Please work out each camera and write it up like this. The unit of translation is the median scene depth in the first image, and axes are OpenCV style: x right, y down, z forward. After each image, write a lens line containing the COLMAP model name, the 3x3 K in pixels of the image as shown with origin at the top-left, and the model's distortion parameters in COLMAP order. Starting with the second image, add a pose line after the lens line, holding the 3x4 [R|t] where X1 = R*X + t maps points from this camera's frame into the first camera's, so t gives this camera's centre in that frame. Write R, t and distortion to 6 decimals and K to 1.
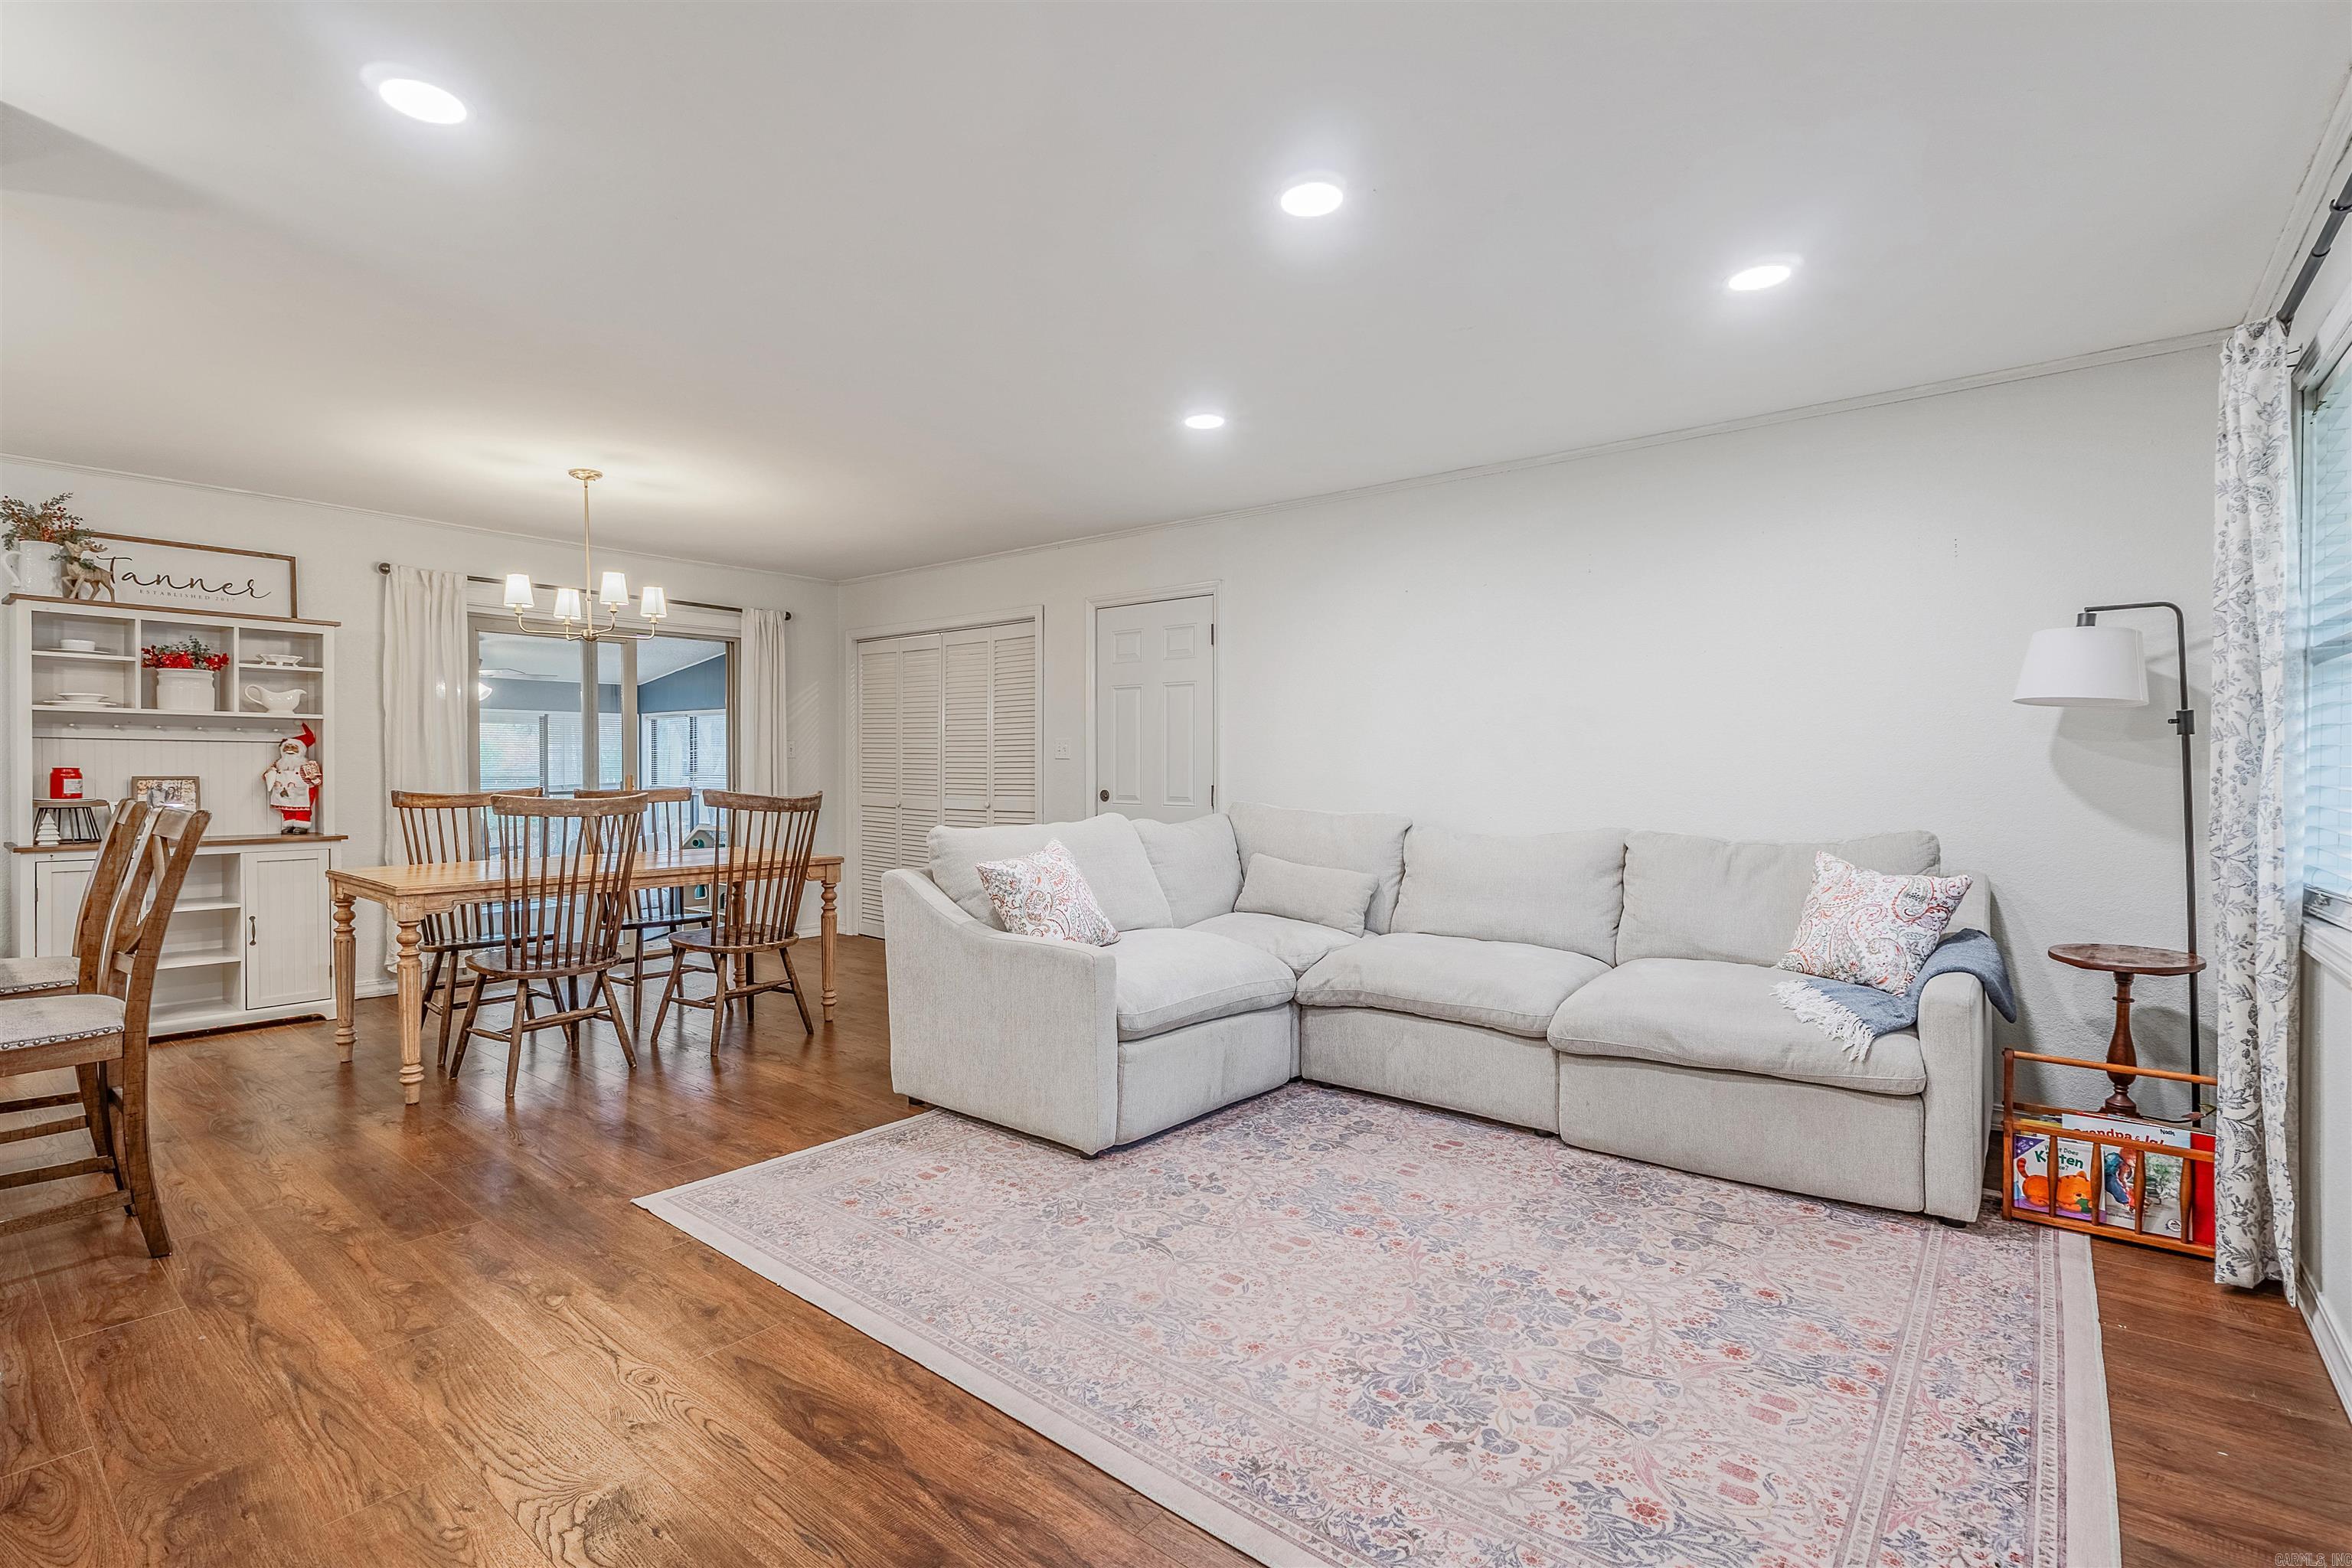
lens RADIAL K [[1072.6, 0, 1176.0], [0, 1072.6, 784.0], [0, 0, 1]] dist [-0.003191, -0.000794]
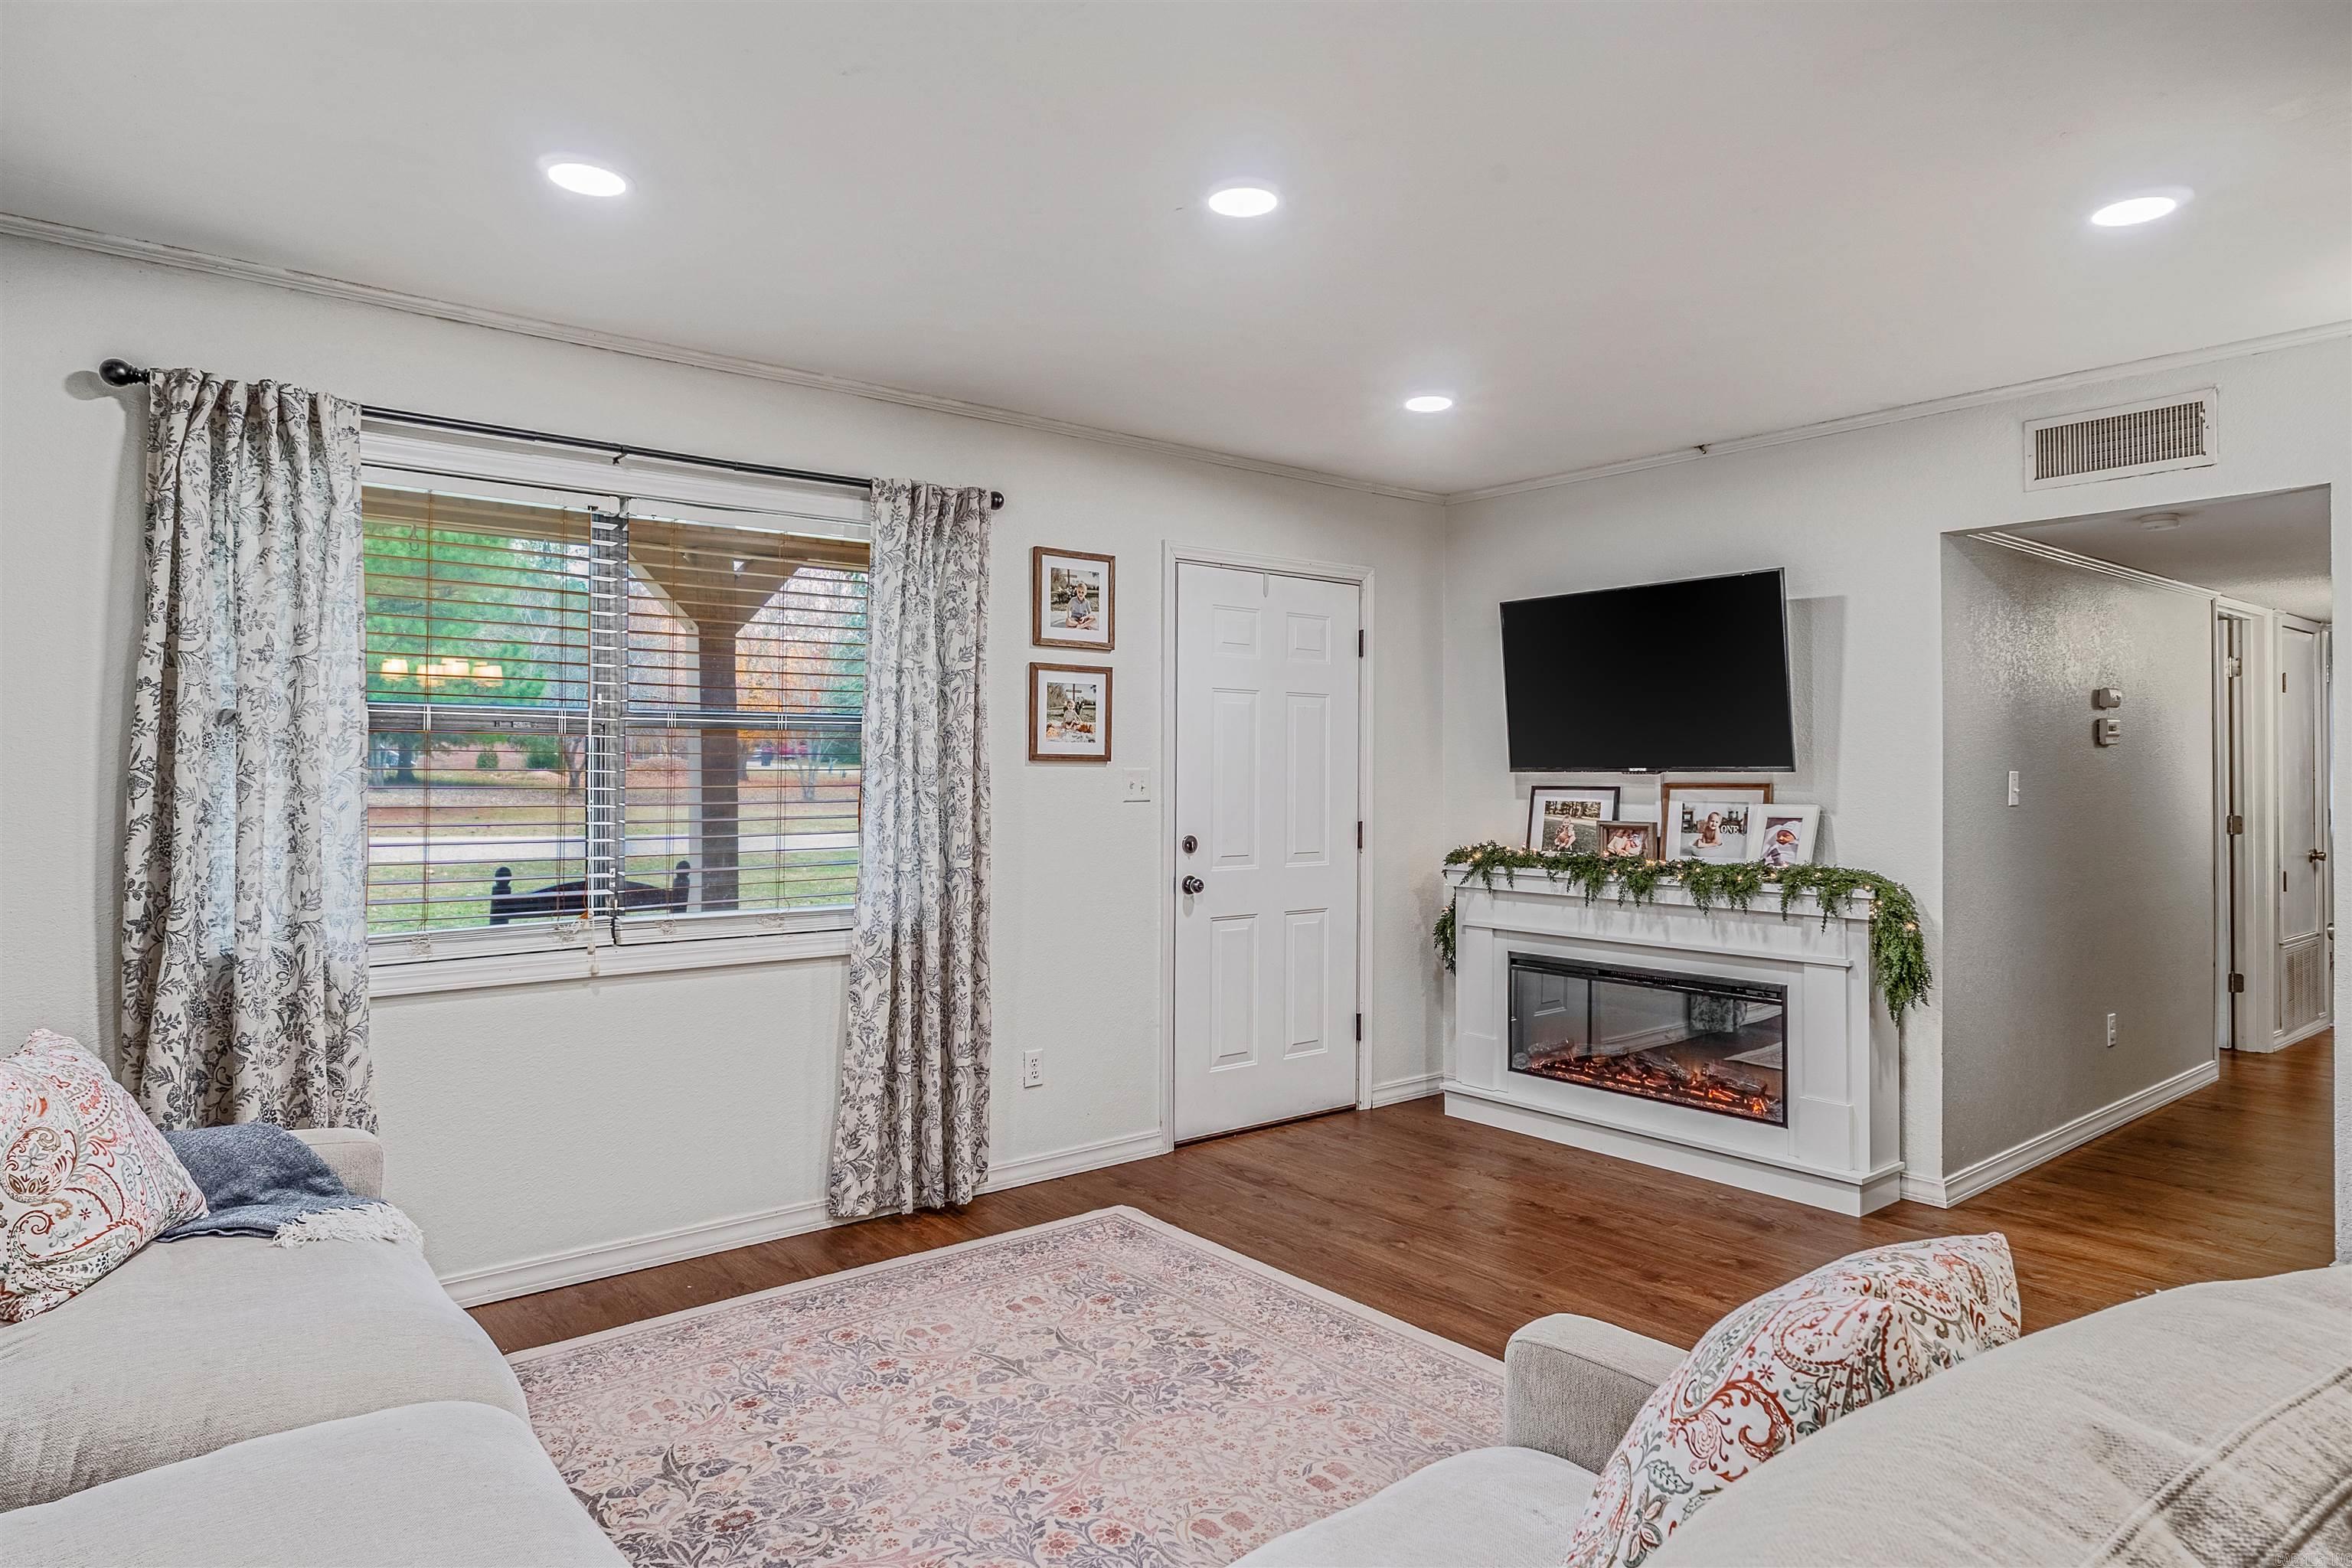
lens RADIAL K [[1373.4, 0, 1168.9], [0, 1373.4, 761.9], [0, 0, 1]] dist [0.000998, 0.000659]
pose [[-0.978085, -0.003622, 0.208174, -0.037147], [-0.001510, 0.999946, 0.010301, -0.068493], [-0.208200, 0.009761, -0.978037, 1.534900]]
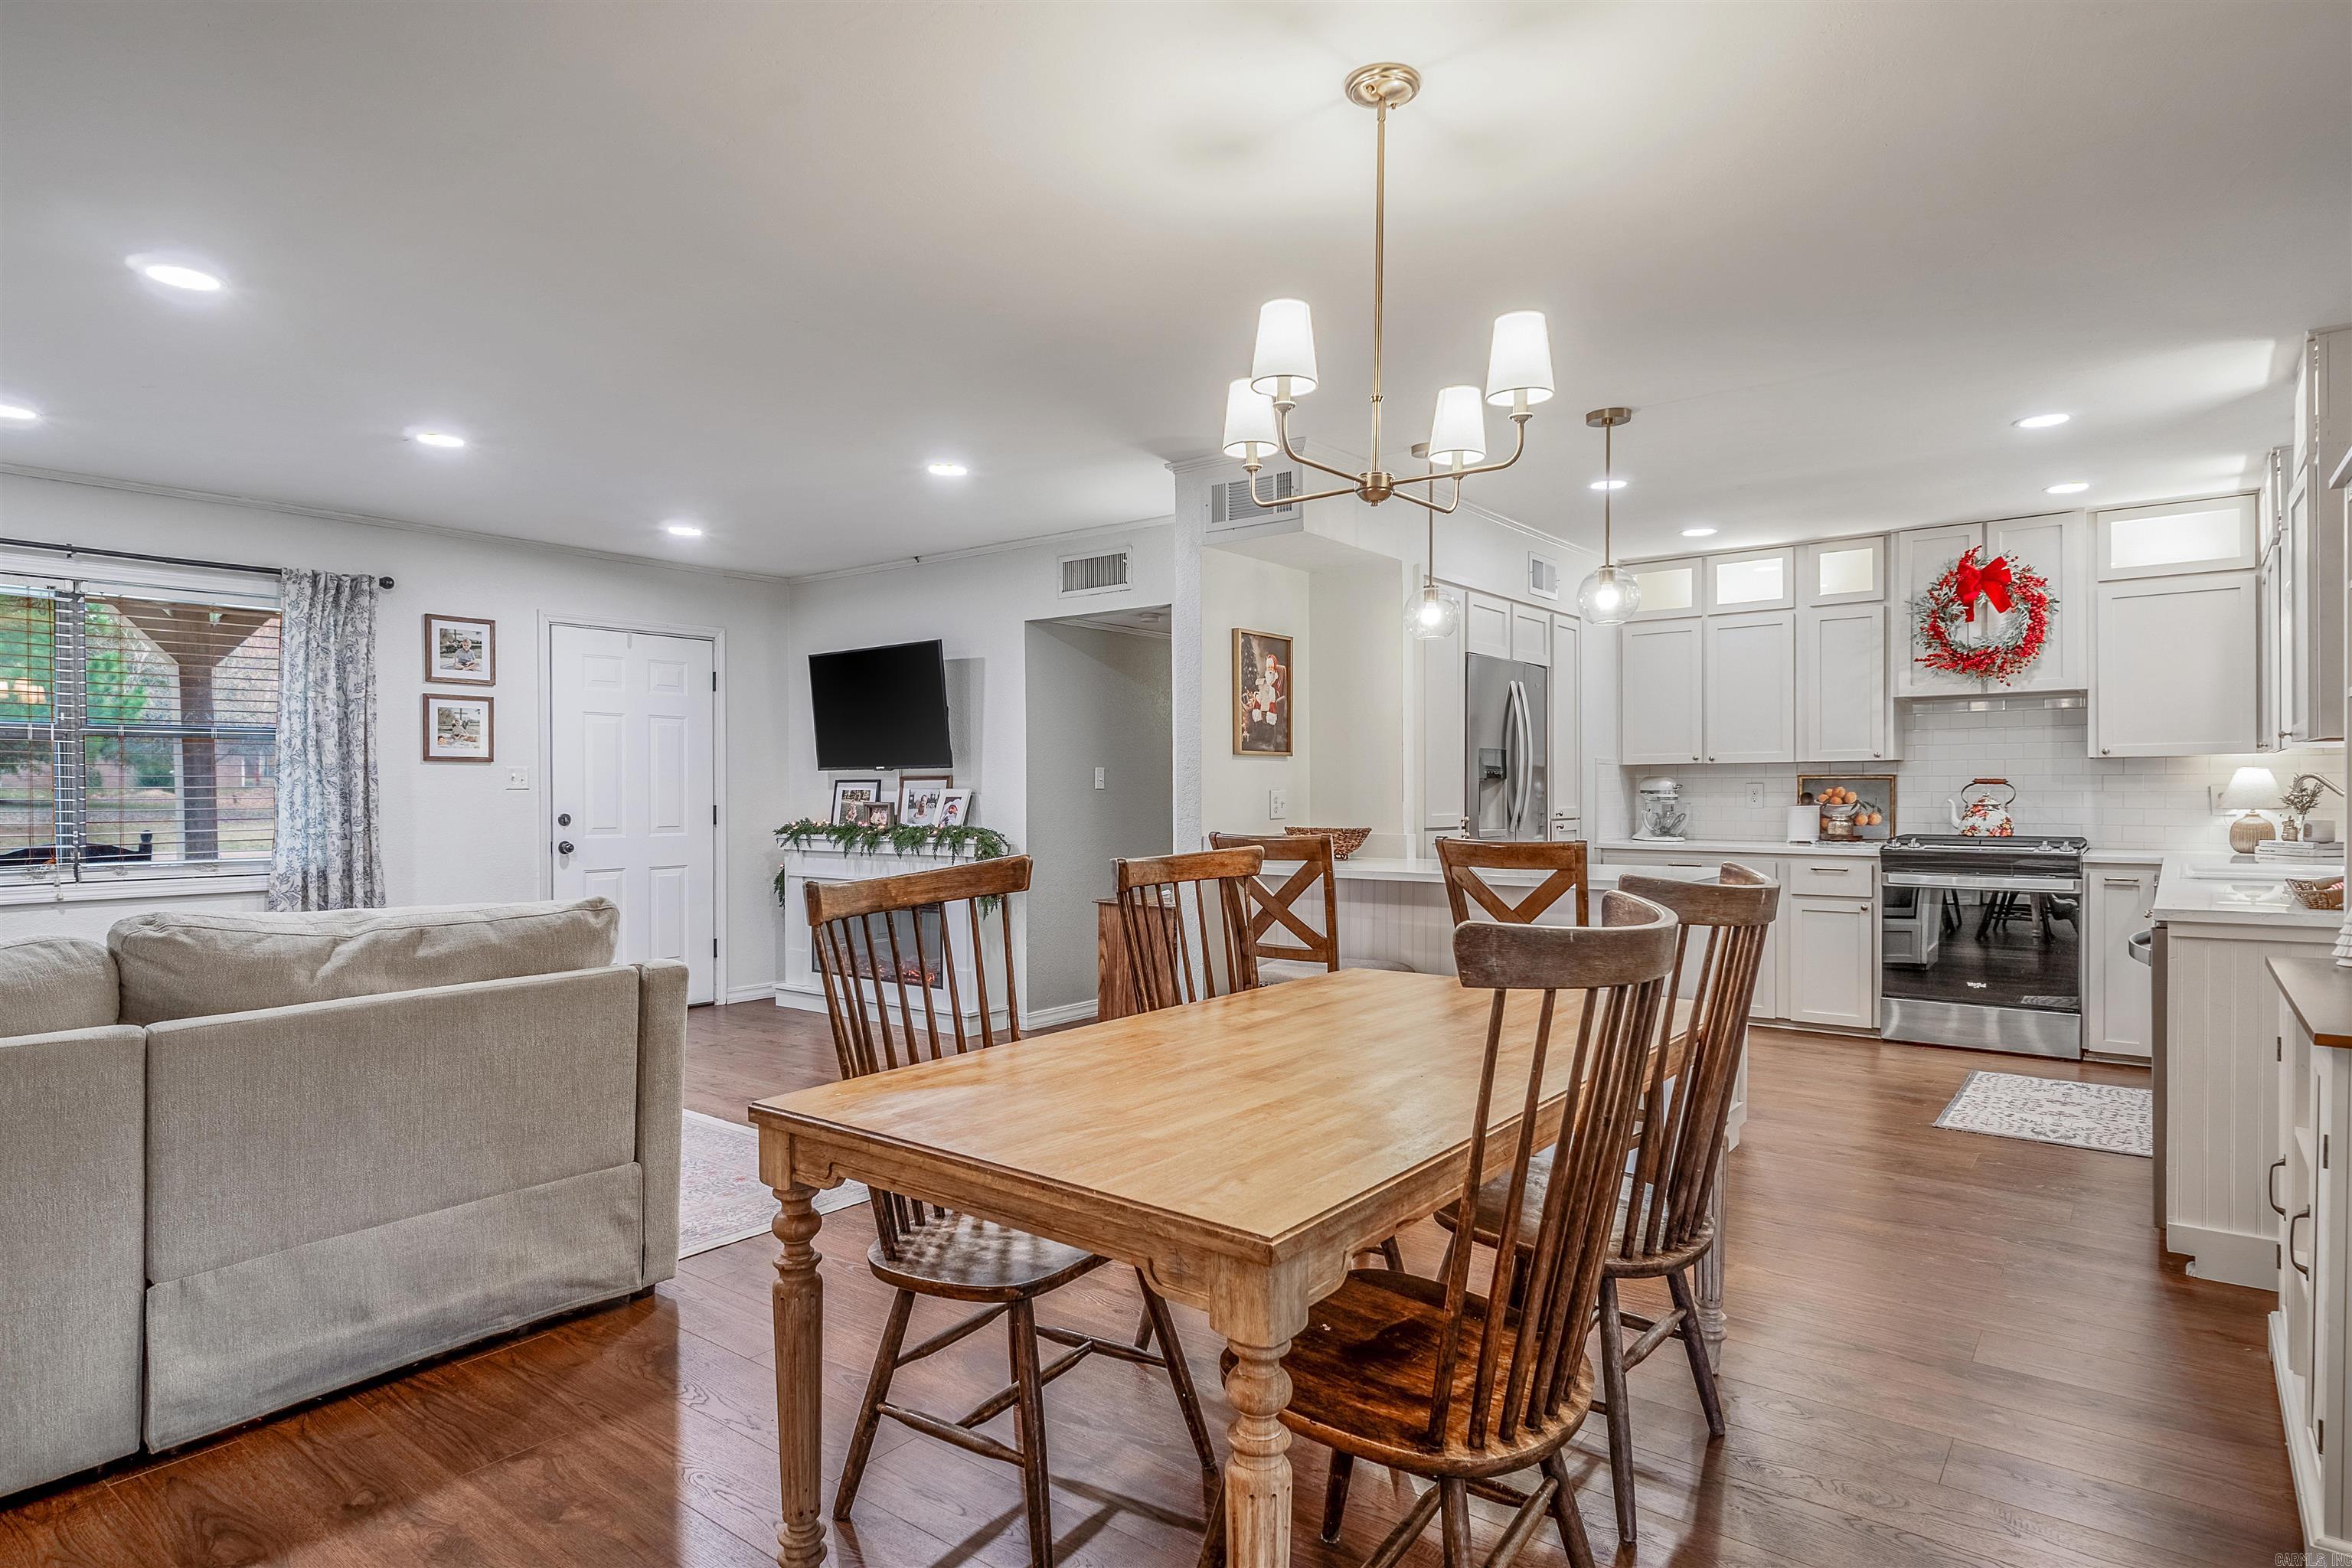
lens RADIAL K [[1294.5, 0, 1166.8], [0, 1294.5, 804.7], [0, 0, 1]] dist [-0.004001, -0.001520]
pose [[-0.999849, -0.000040, -0.017349, -0.656807], [-0.000533, 0.999597, 0.028399, -0.045663], [0.017341, 0.028404, -0.999446, 2.117091]]
